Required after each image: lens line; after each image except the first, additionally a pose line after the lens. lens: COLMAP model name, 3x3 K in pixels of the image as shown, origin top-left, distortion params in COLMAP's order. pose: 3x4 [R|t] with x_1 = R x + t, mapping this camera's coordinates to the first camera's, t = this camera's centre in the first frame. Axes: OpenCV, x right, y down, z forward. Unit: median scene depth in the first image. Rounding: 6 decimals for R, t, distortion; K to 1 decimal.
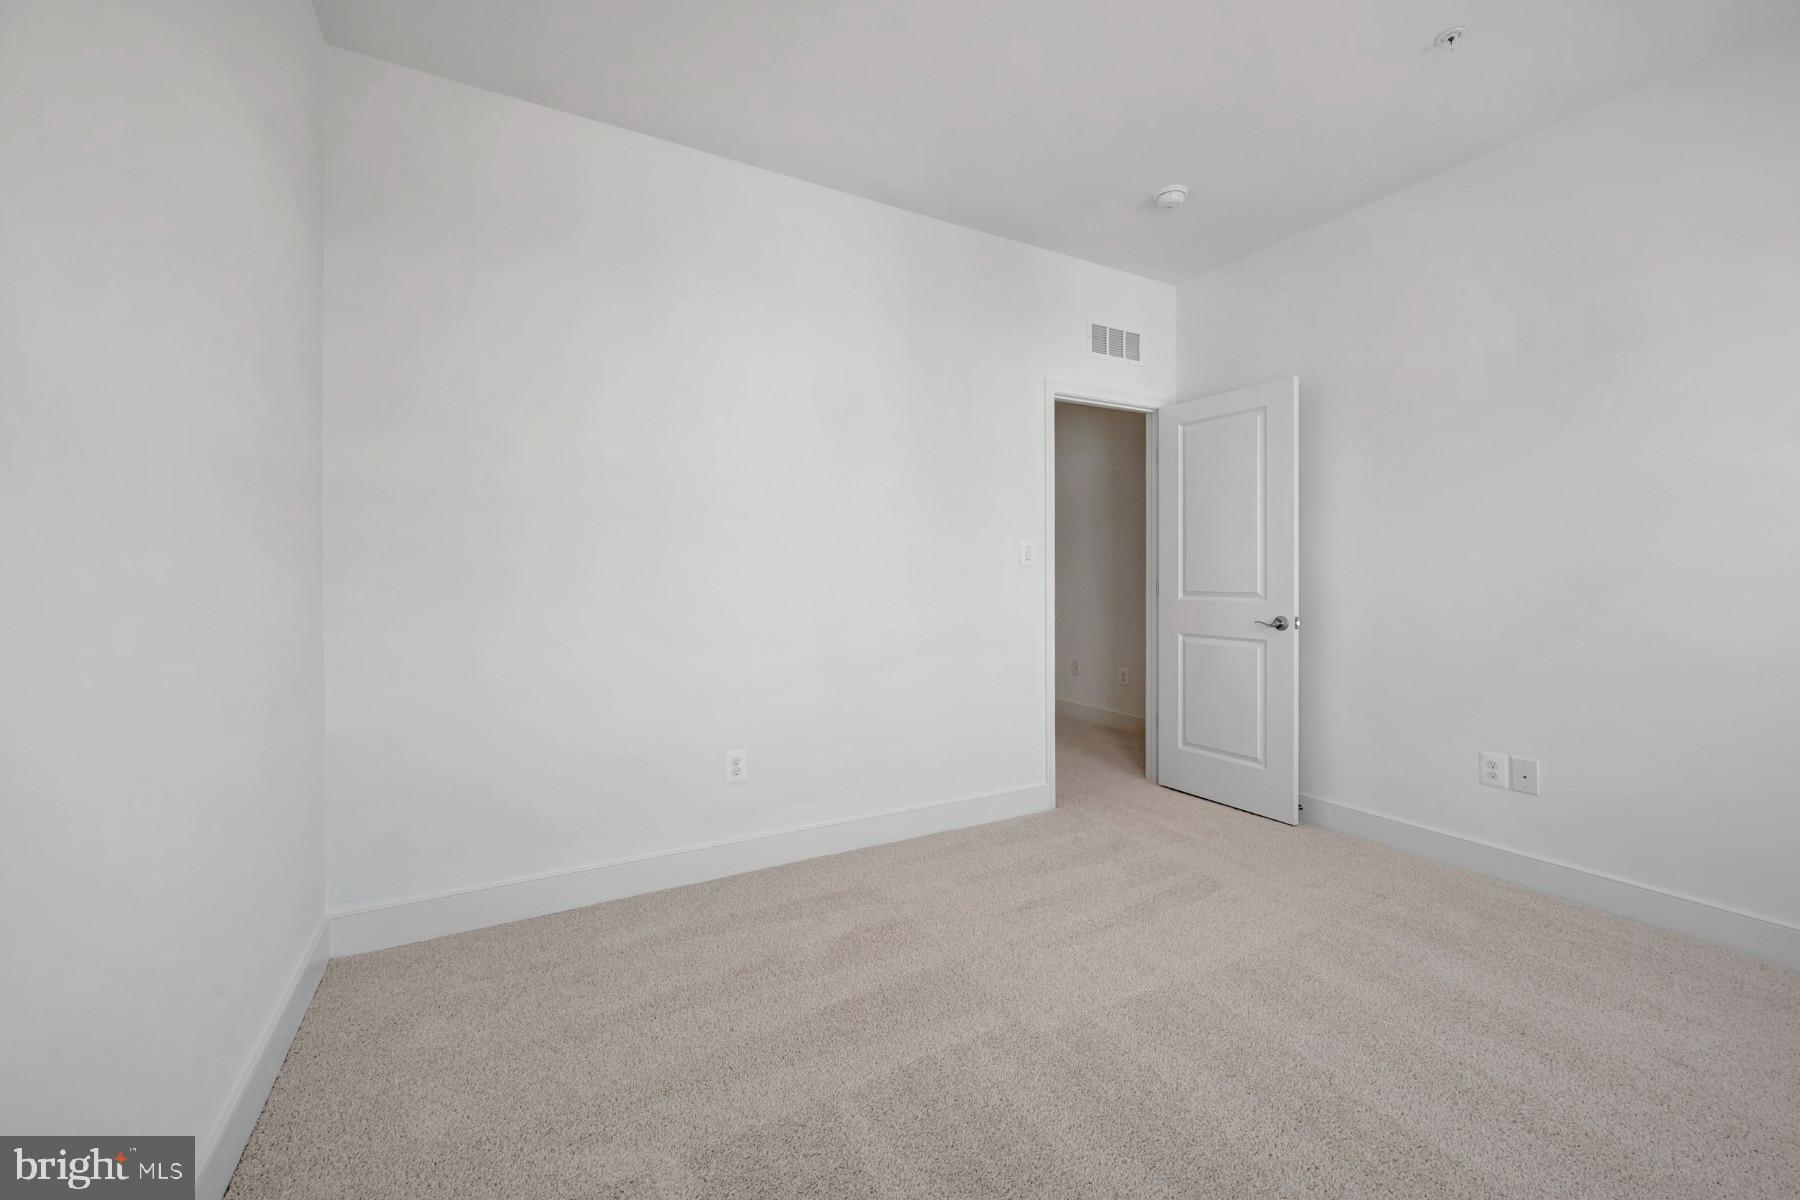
lens RADIAL K [[724.6, 0, 904.9], [0, 724.6, 586.1], [0, 0, 1]] dist [0.000569, 0.000226]
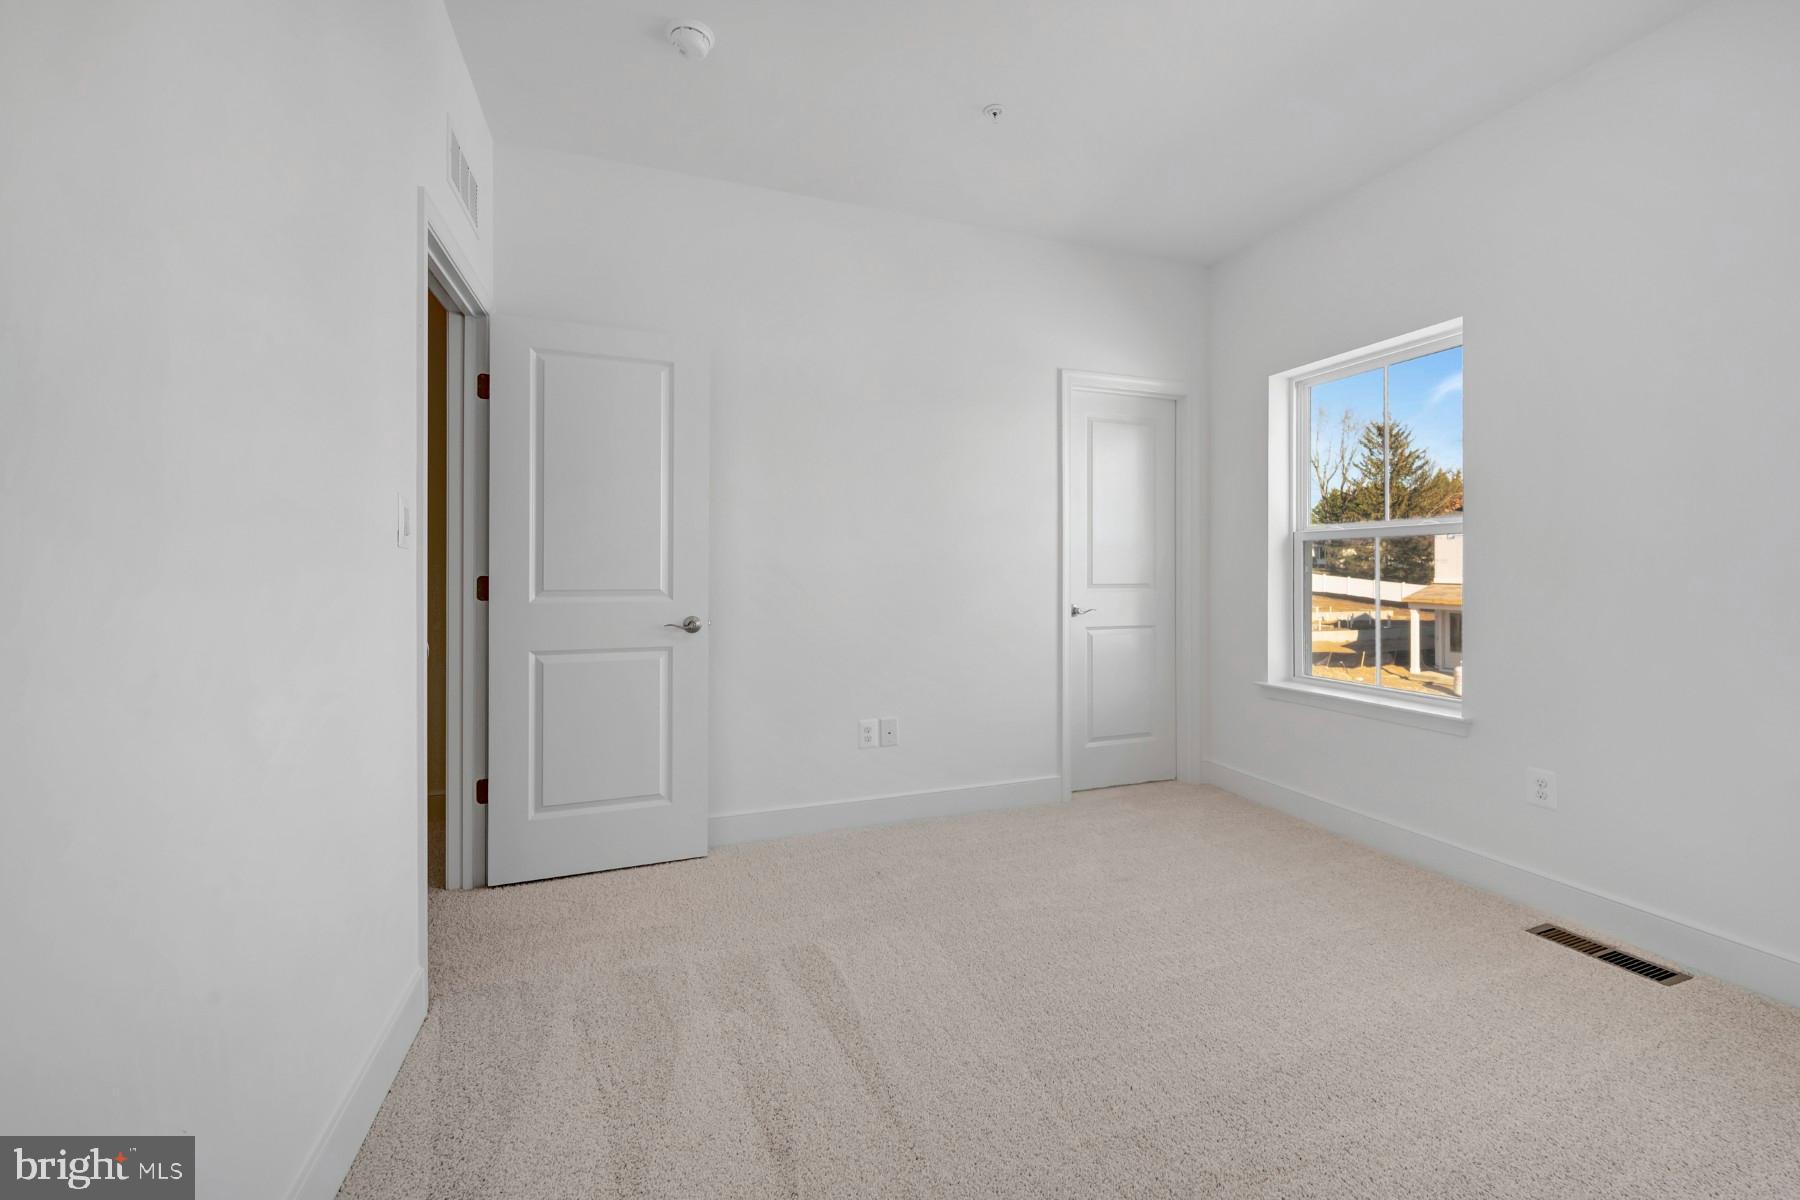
lens RADIAL K [[729.3, 0, 922.3], [0, 729.3, 573.5], [0, 0, 1]] dist [0.000367, 0.000044]
pose [[0.139340, -0.001111, 0.990244, -0.286794], [0.010685, 0.999943, -0.000382, -0.005035], [-0.990187, 0.010634, 0.139344, 0.607853]]
